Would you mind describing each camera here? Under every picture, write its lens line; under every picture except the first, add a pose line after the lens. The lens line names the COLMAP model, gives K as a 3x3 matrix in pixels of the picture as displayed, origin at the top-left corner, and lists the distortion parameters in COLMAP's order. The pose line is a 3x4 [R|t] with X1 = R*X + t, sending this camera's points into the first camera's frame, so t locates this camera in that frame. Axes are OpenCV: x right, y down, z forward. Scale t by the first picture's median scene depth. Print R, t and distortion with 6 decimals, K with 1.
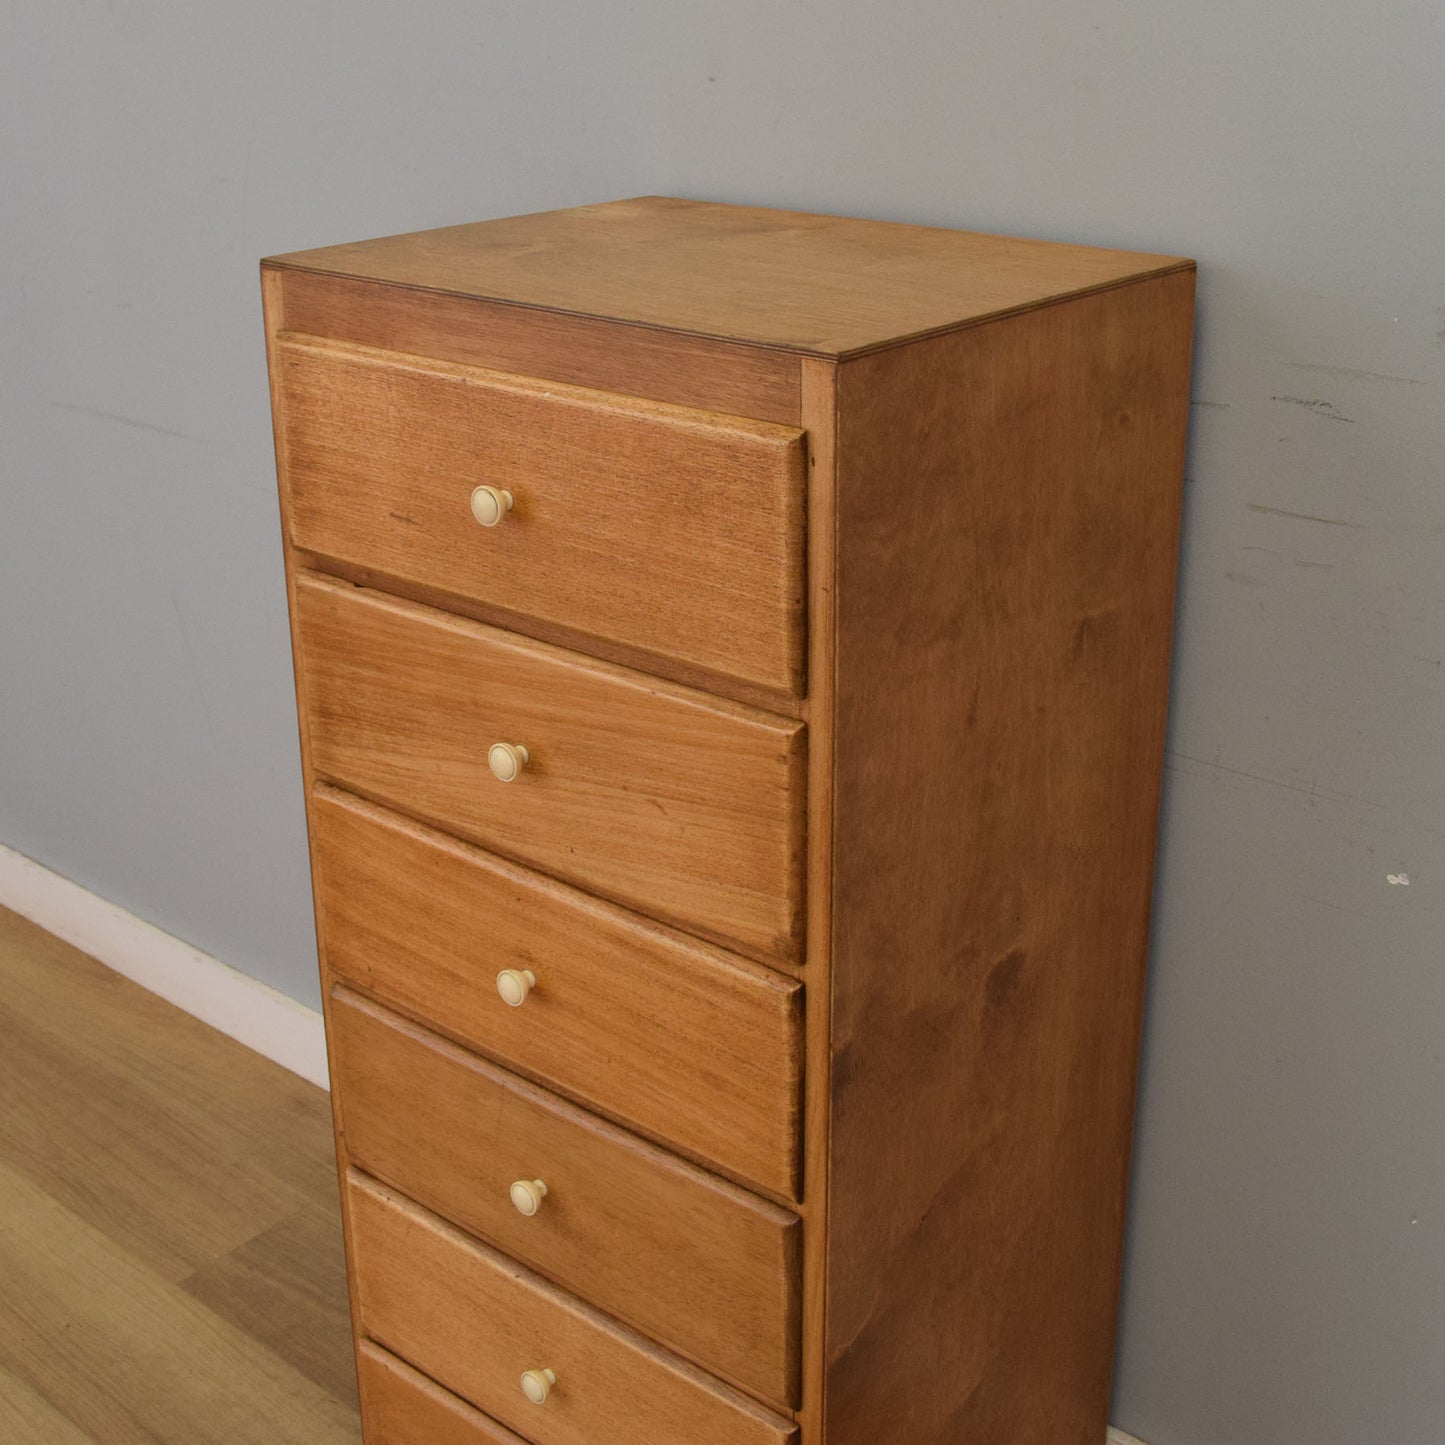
lens RADIAL K [[1995.7, 0, 726.7], [0, 1995.7, 582.1], [0, 0, 1]] dist [-0.098362, 0.000000]
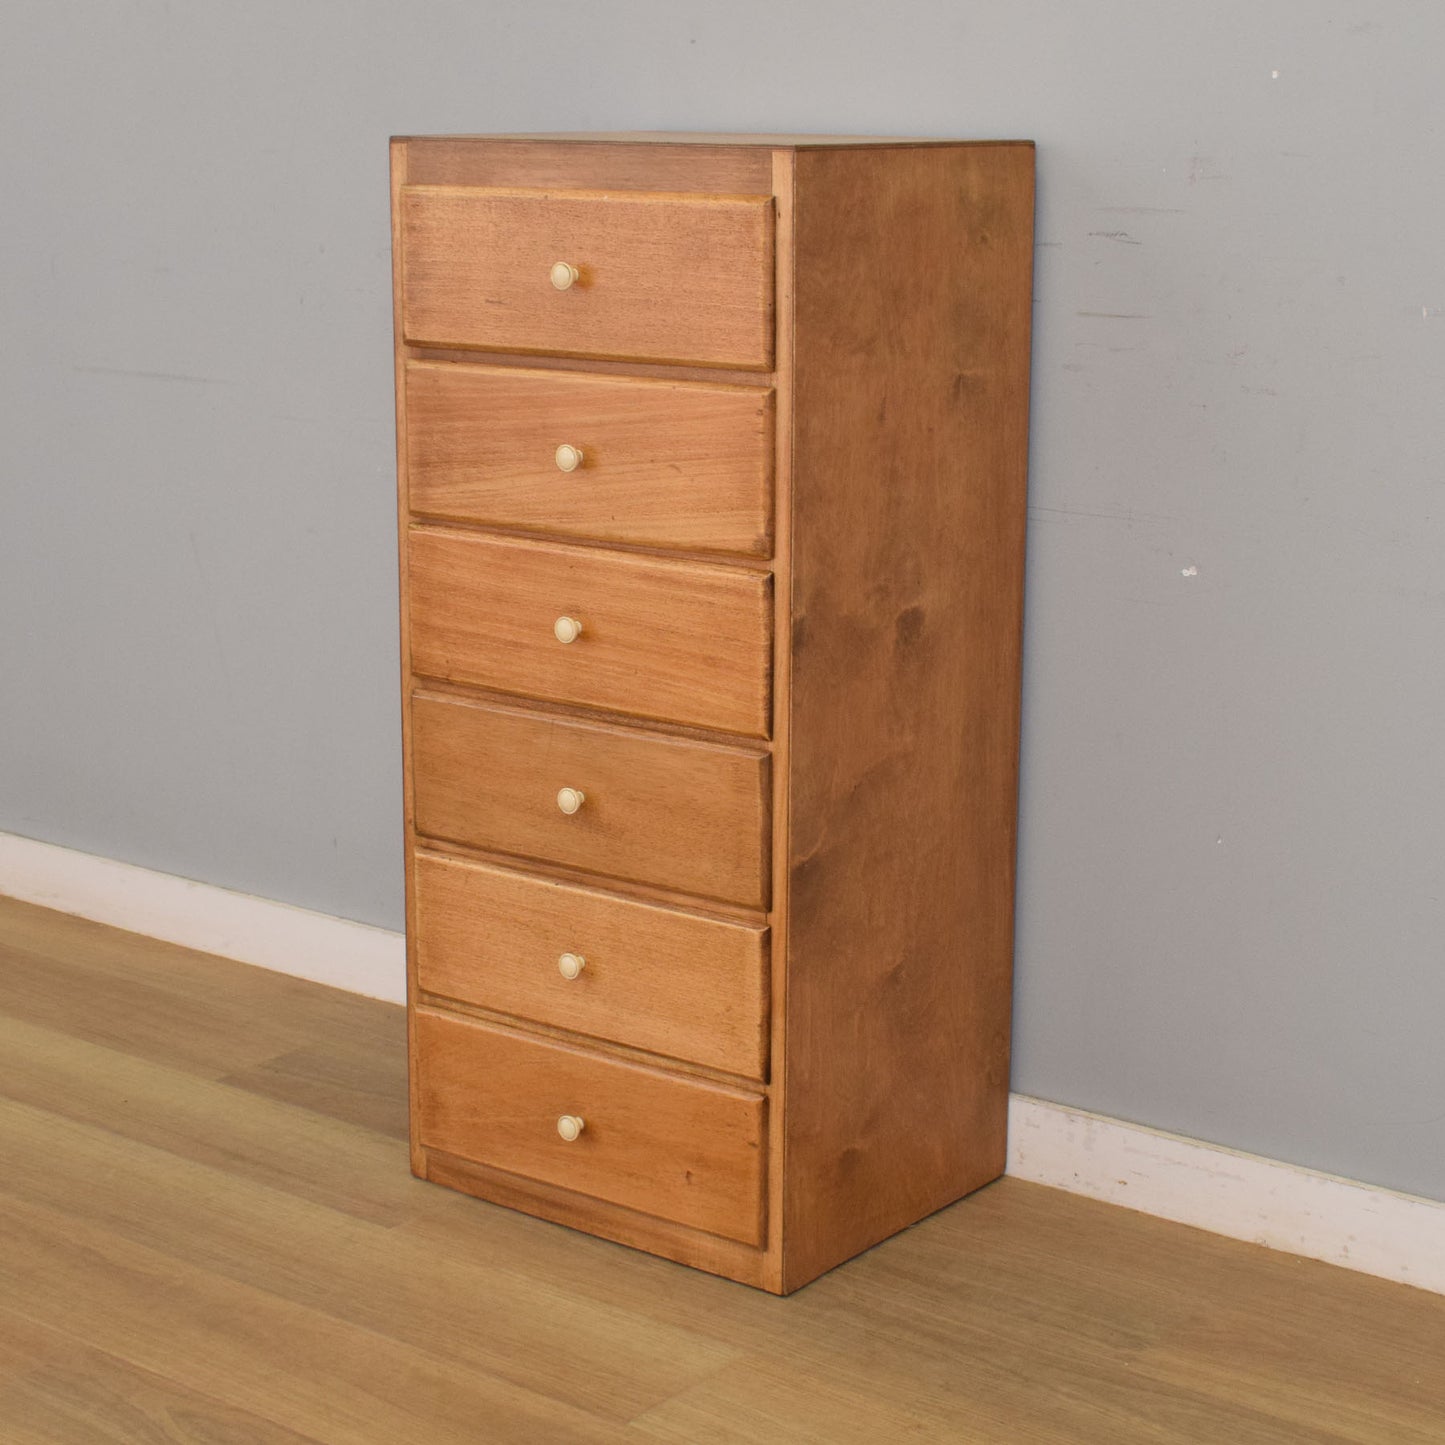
lens RADIAL K [[2879.3, 0, 723.0], [0, 2879.3, 706.4], [0, 0, 1]] dist [-0.070887, 0.000000]
pose [[0.999043, 0.000764, 0.043732, -0.090163], [0.003954, 0.994176, -0.107698, 0.506302], [-0.043559, 0.107768, 0.993221, -1.106710]]
